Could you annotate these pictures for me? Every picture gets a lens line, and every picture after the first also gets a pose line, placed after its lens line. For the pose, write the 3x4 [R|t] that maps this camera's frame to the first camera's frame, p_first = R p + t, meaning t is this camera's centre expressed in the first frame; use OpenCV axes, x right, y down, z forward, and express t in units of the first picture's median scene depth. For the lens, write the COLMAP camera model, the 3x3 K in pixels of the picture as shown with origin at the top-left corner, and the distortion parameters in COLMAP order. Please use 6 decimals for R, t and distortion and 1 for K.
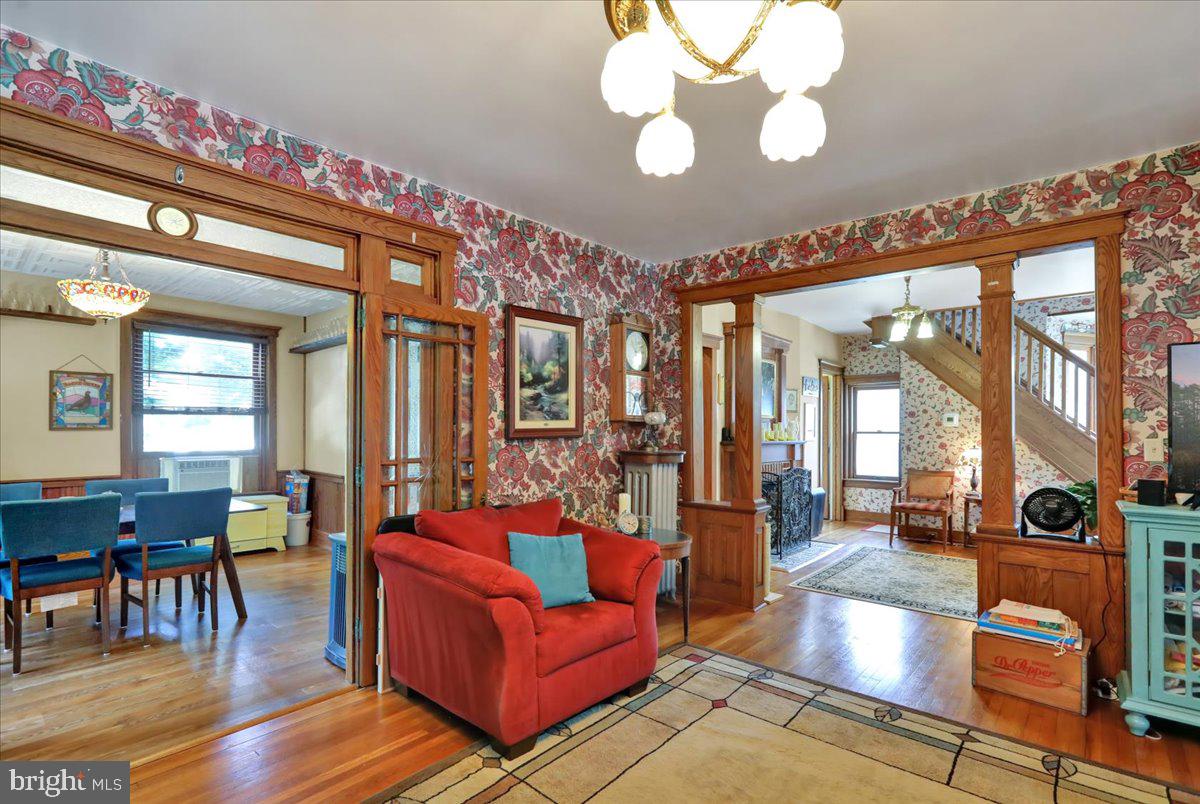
lens RADIAL K [[575.7, 0, 597.7], [0, 575.7, 438.6], [0, 0, 1]] dist [-0.005087, 0.000161]
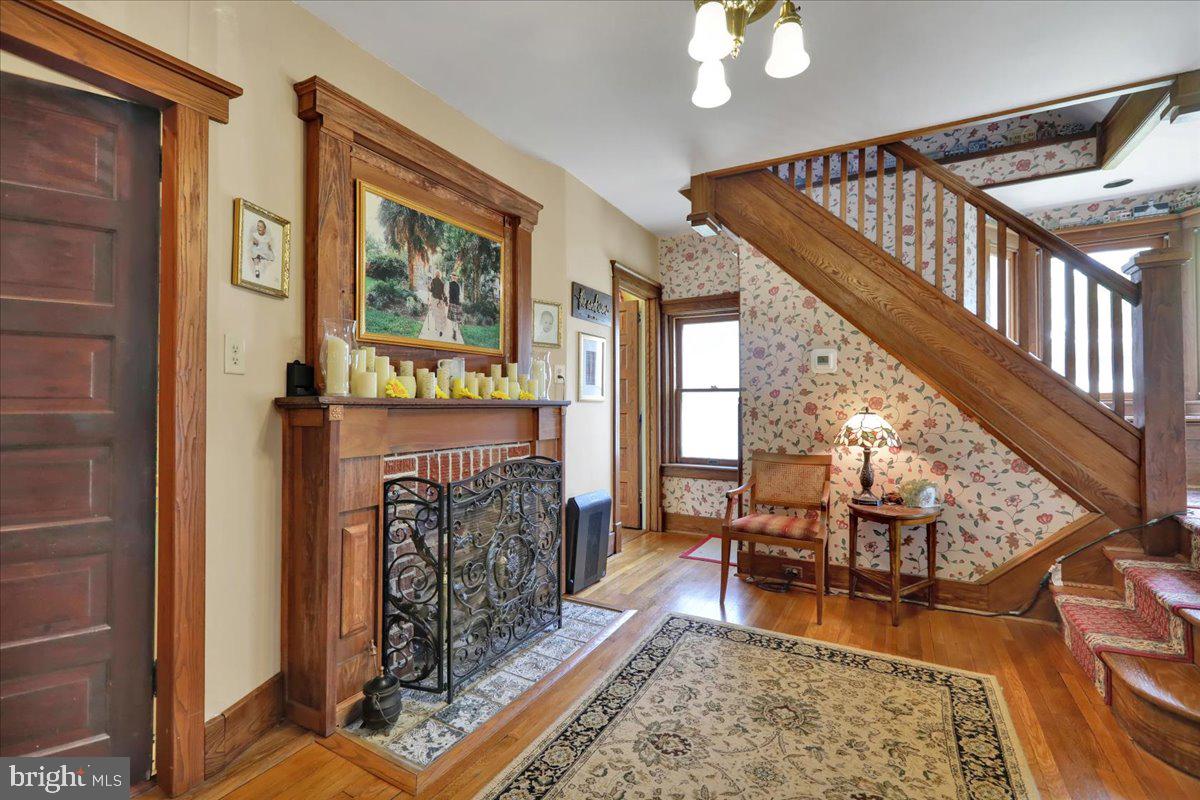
lens RADIAL K [[539.0, 0, 617.1], [0, 539.0, 401.6], [0, 0, 1]] dist [0.003031, 0.003465]
pose [[0.973044, -0.003865, 0.230585, 0.300034], [0.006836, 0.999904, -0.012084, 0.010708], [-0.230516, 0.013335, 0.972977, 0.537566]]
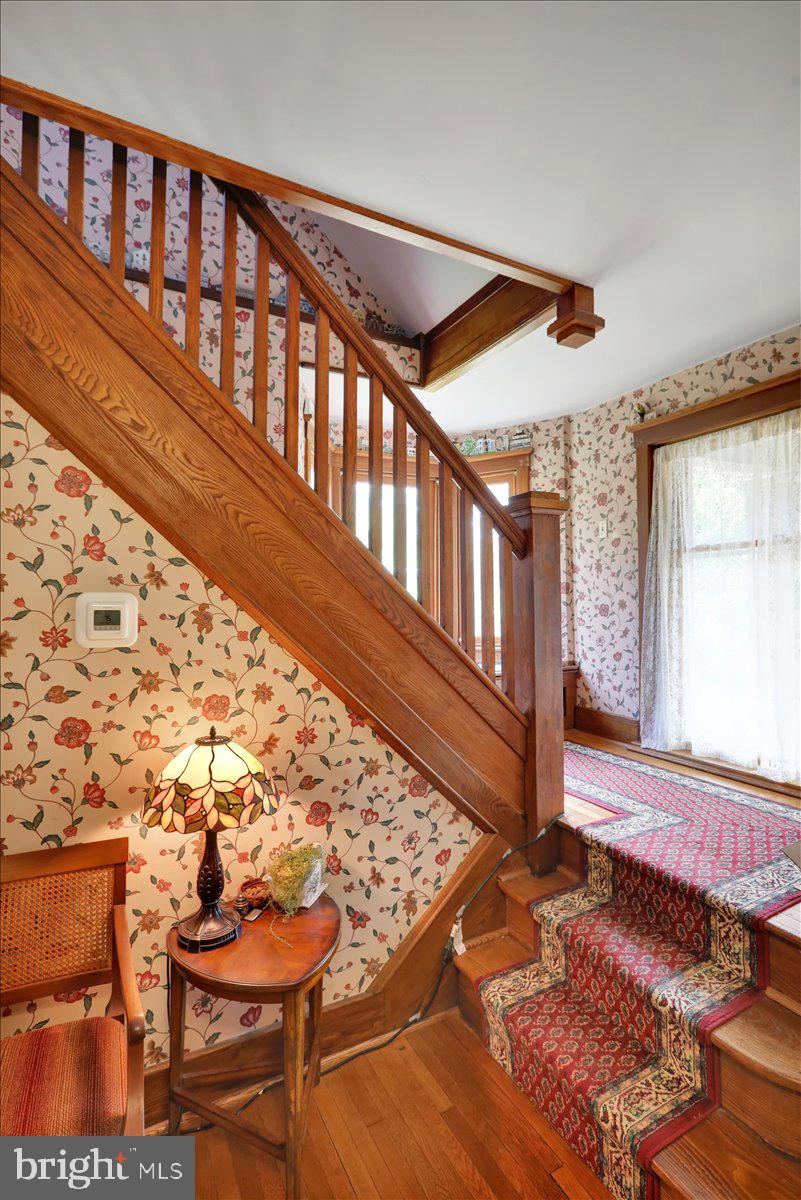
lens RADIAL K [[575.7, 0, 403.3], [0, 575.7, 597.6], [0, 0, 1]] dist [-0.005087, 0.000161]
pose [[0.363838, 0.012785, 0.931374, 0.428361], [0.013634, 0.999726, -0.019050, -0.034998], [-0.931362, 0.019629, 0.363564, 0.783074]]
